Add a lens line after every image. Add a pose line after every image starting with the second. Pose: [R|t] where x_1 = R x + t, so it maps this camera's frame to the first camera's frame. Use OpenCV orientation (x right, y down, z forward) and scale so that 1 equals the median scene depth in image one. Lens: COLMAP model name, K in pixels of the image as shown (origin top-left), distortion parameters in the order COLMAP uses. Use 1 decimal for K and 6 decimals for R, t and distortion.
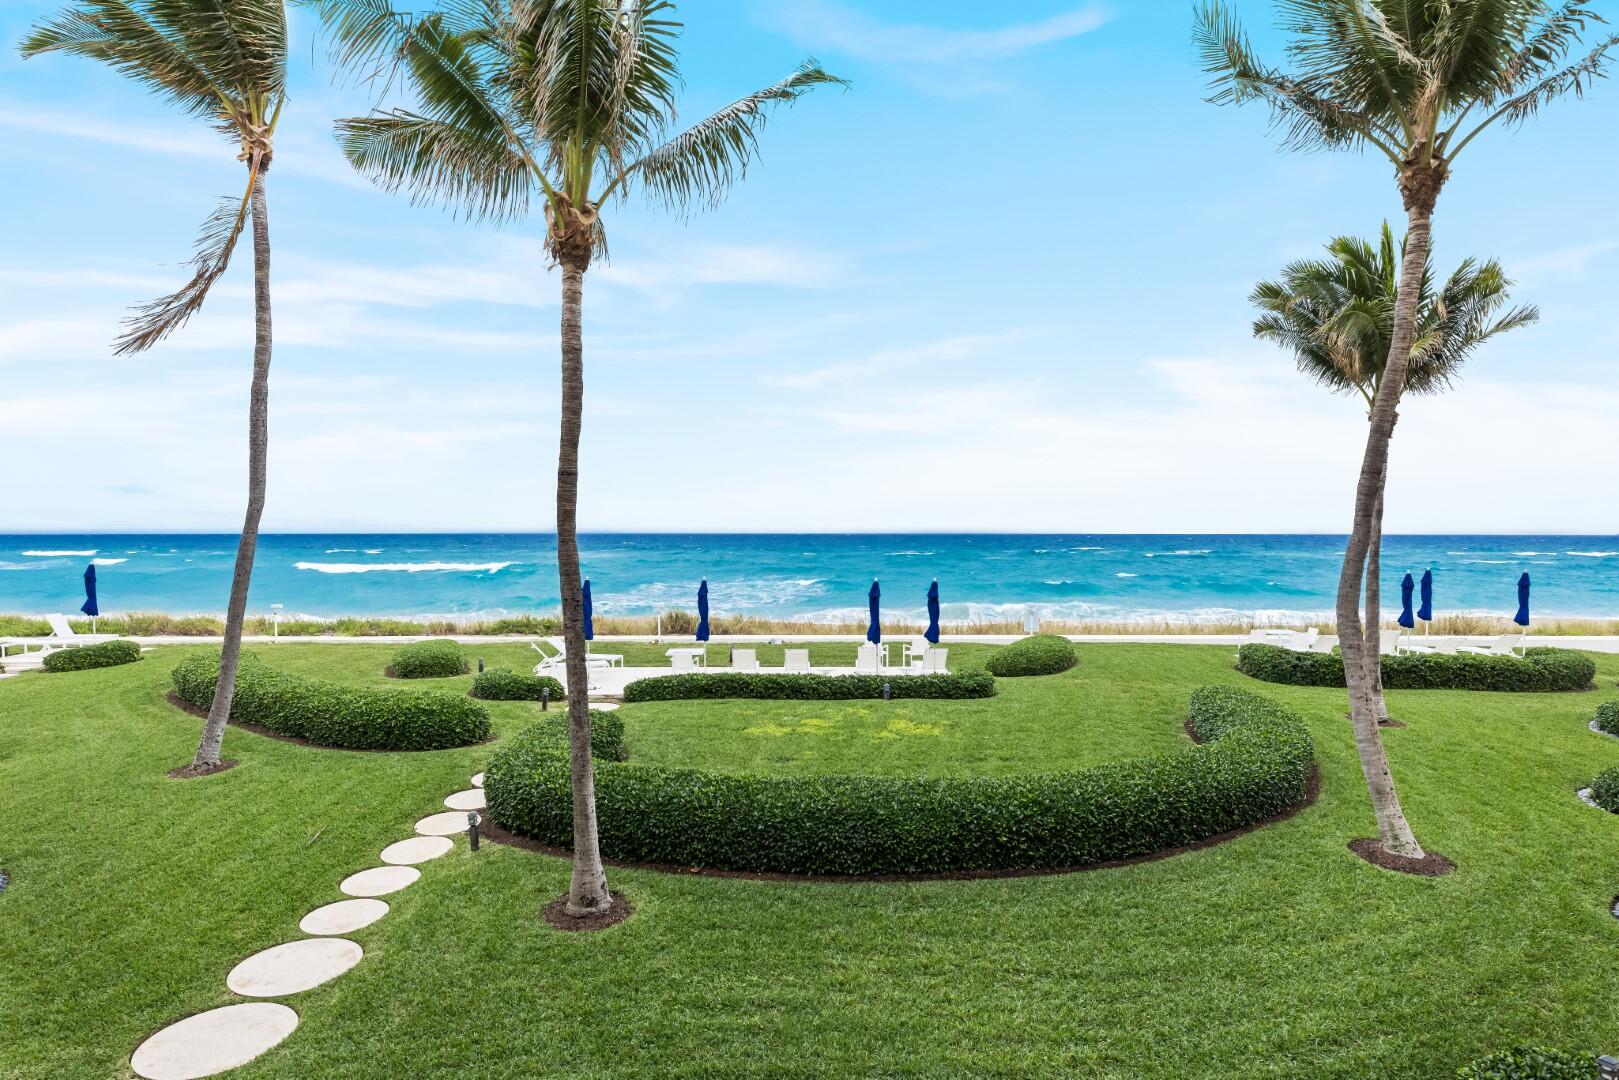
lens RADIAL K [[980.3, 0, 809.5], [0, 980.3, 540.0], [0, 0, 1]] dist [-0.002638, 0.000075]
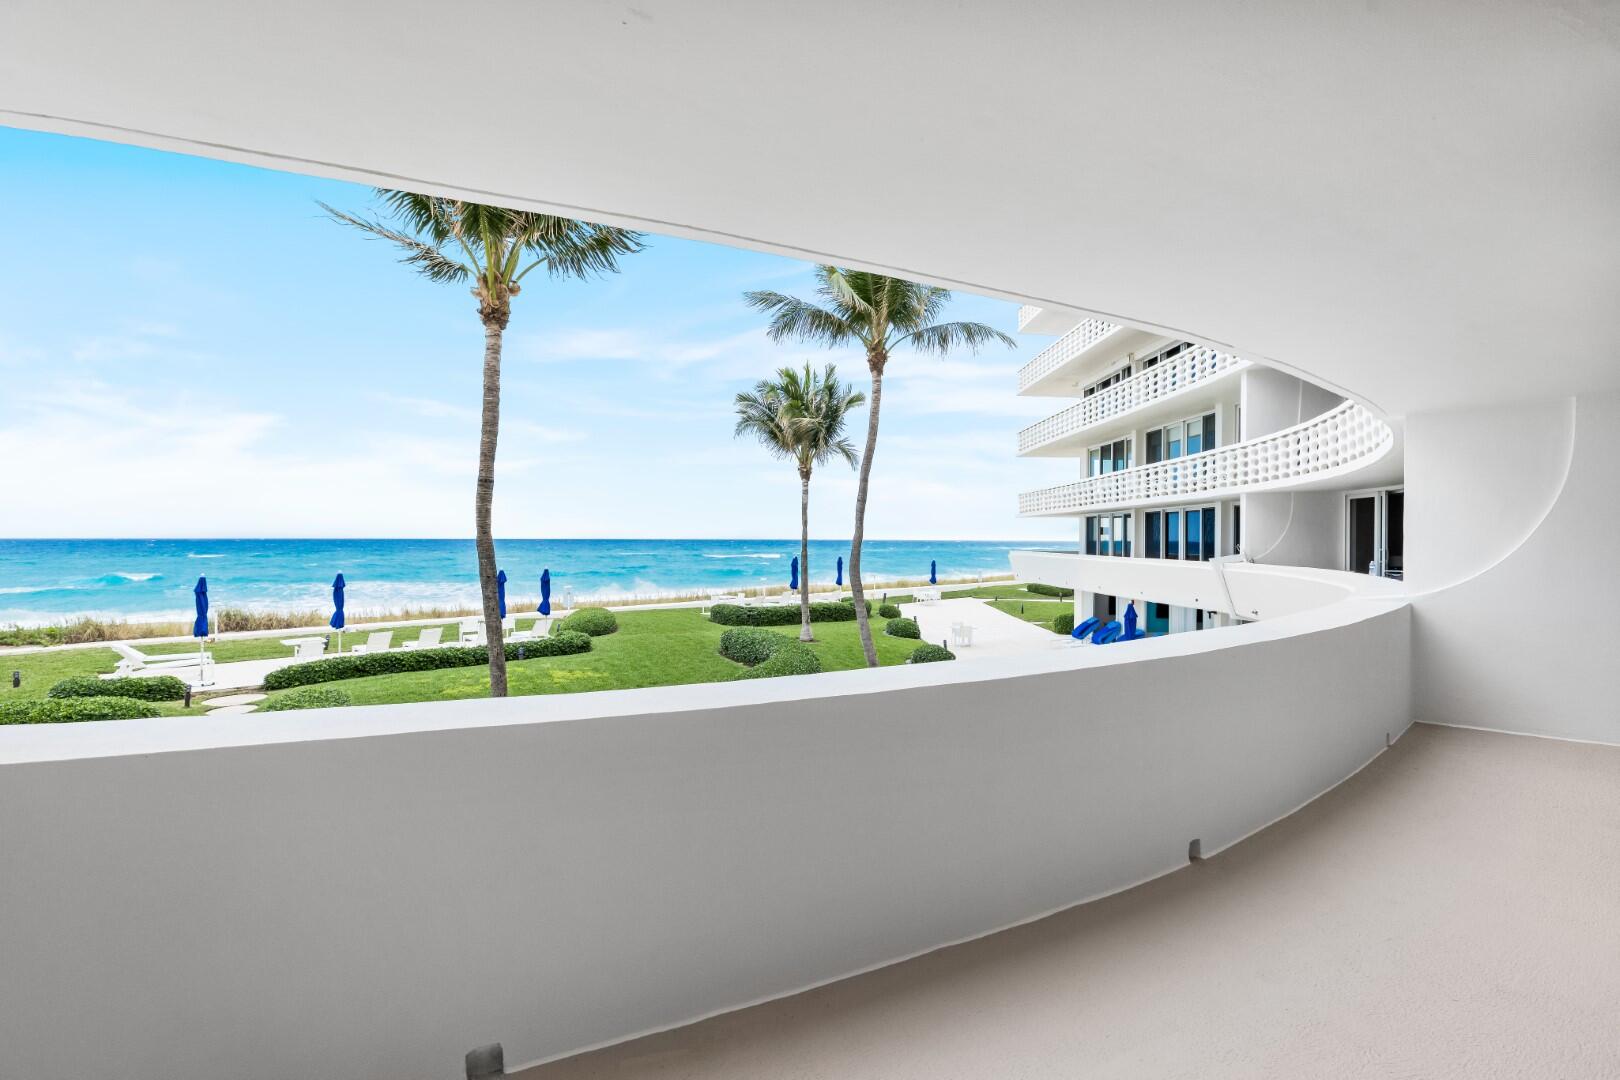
lens RADIAL K [[750.6, 0, 806.6], [0, 750.6, 536.4], [0, 0, 1]] dist [0.009220, -0.000568]
pose [[0.715908, 0.008013, 0.698148, -0.359429], [-0.006634, 0.999967, -0.004674, -0.001173], [-0.698163, -0.001285, 0.715938, 0.011855]]
